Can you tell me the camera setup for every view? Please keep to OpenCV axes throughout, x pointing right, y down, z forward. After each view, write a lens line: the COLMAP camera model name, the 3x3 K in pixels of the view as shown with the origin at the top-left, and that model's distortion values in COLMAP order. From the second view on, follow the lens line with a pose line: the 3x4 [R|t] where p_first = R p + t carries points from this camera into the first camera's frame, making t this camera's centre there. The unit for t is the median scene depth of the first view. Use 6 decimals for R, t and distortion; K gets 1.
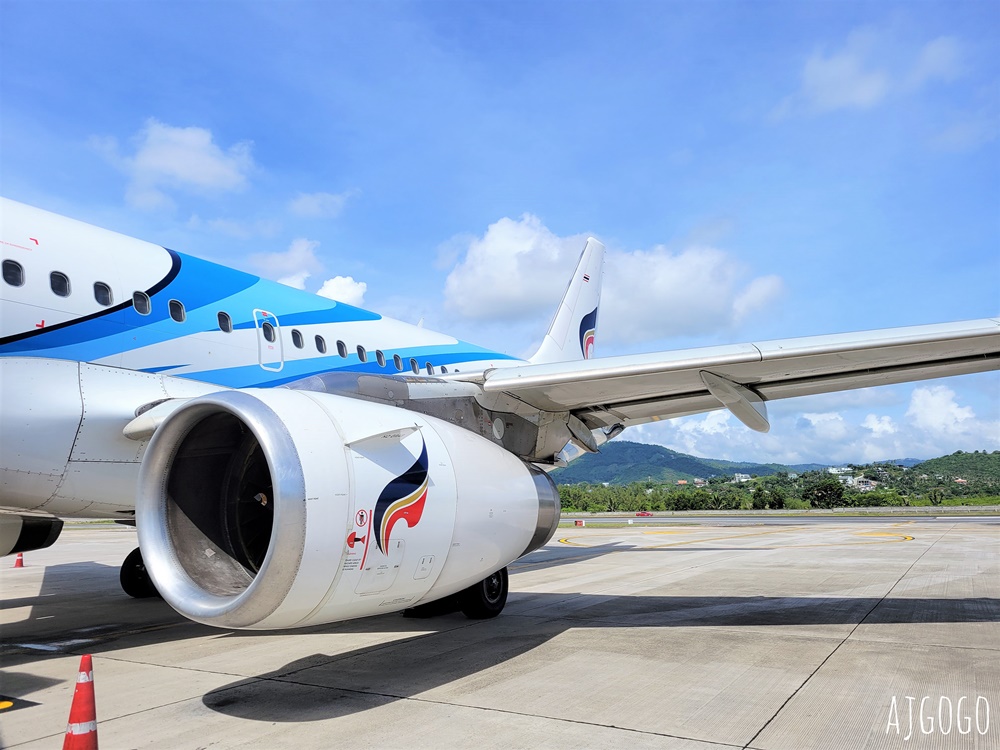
lens RADIAL K [[783.4, 0, 499.2], [0, 783.4, 373.6], [0, 0, 1]] dist [0.018660, -0.015691]
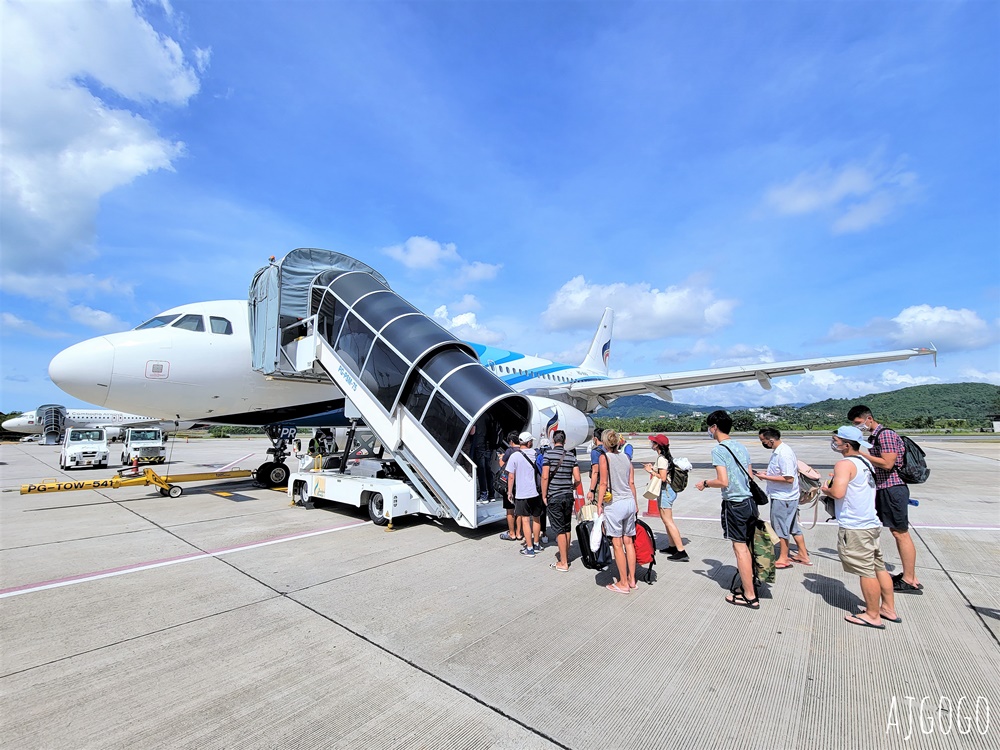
lens RADIAL K [[436.6, 0, 501.2], [0, 436.6, 378.6], [0, 0, 1]] dist [-0.003149, -0.000174]
pose [[0.991958, -0.007931, -0.126322, -0.026450], [0.014528, 0.998573, 0.051387, -0.043072], [0.125734, -0.052809, 0.990657, -0.271813]]
